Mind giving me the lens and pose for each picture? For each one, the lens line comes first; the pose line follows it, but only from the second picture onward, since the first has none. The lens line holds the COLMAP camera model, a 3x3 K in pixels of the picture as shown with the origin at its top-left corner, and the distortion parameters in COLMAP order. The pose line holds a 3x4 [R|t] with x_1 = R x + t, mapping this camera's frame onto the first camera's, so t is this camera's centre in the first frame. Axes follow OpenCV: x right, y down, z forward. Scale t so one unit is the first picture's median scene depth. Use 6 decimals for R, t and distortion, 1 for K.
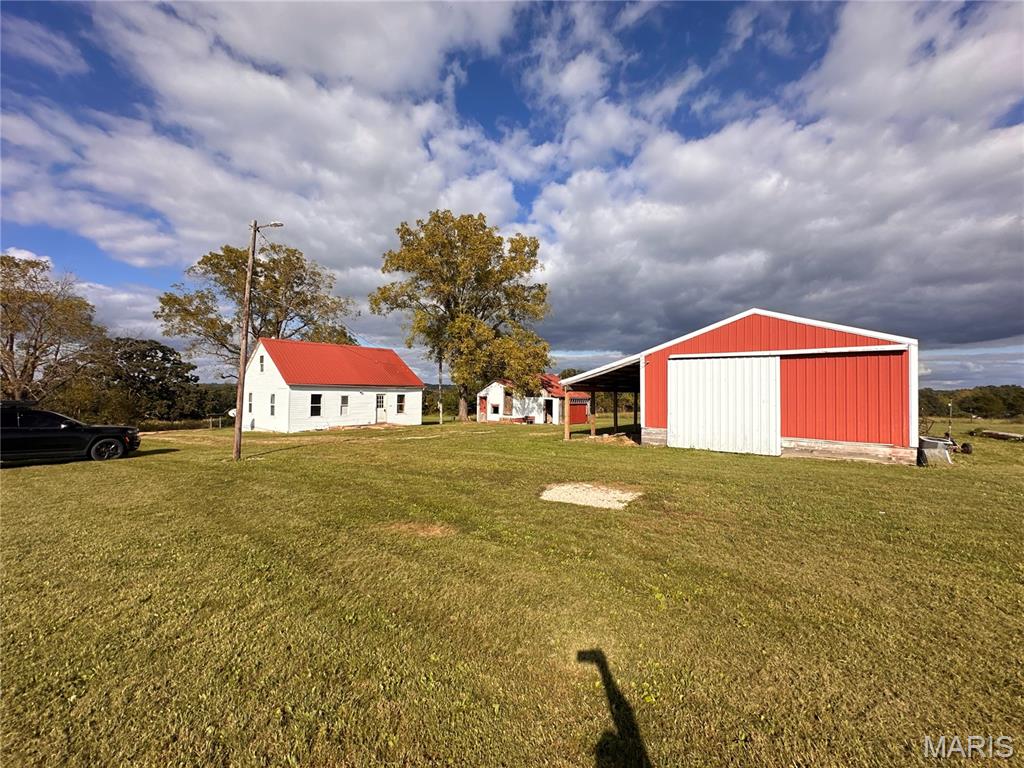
lens RADIAL K [[407.6, 0, 514.5], [0, 407.6, 381.9], [0, 0, 1]] dist [0.000778, 0.000246]
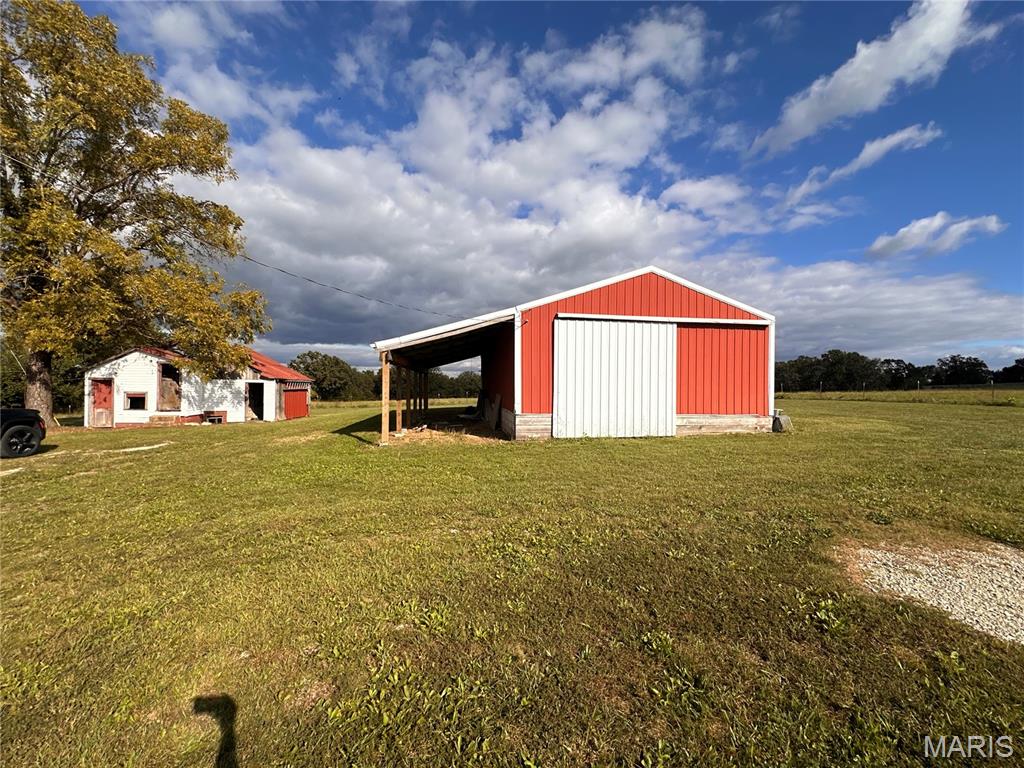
lens RADIAL K [[407.6, 0, 514.9], [0, 407.6, 385.6], [0, 0, 1]] dist [0.000778, 0.000246]
pose [[0.690849, -0.007184, 0.722963, -0.103241], [-0.018118, 0.999465, 0.027245, 0.023716], [-0.722772, -0.031921, 0.690349, 0.281195]]
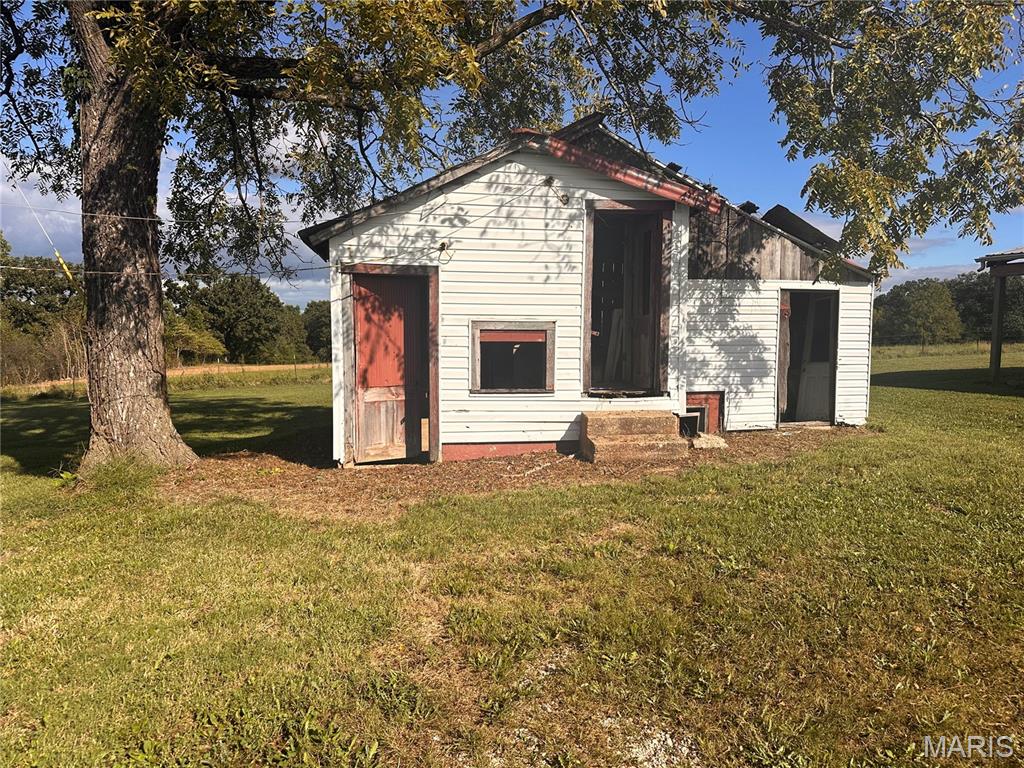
lens RADIAL K [[720.6, 0, 513.6], [0, 720.6, 384.2], [0, 0, 1]] dist [-0.002423, 0.000453]
pose [[0.676990, -0.065079, 0.733109, -0.258682], [-0.009801, 0.995198, 0.097395, 0.057068], [-0.735927, -0.073121, 0.673101, 0.931213]]
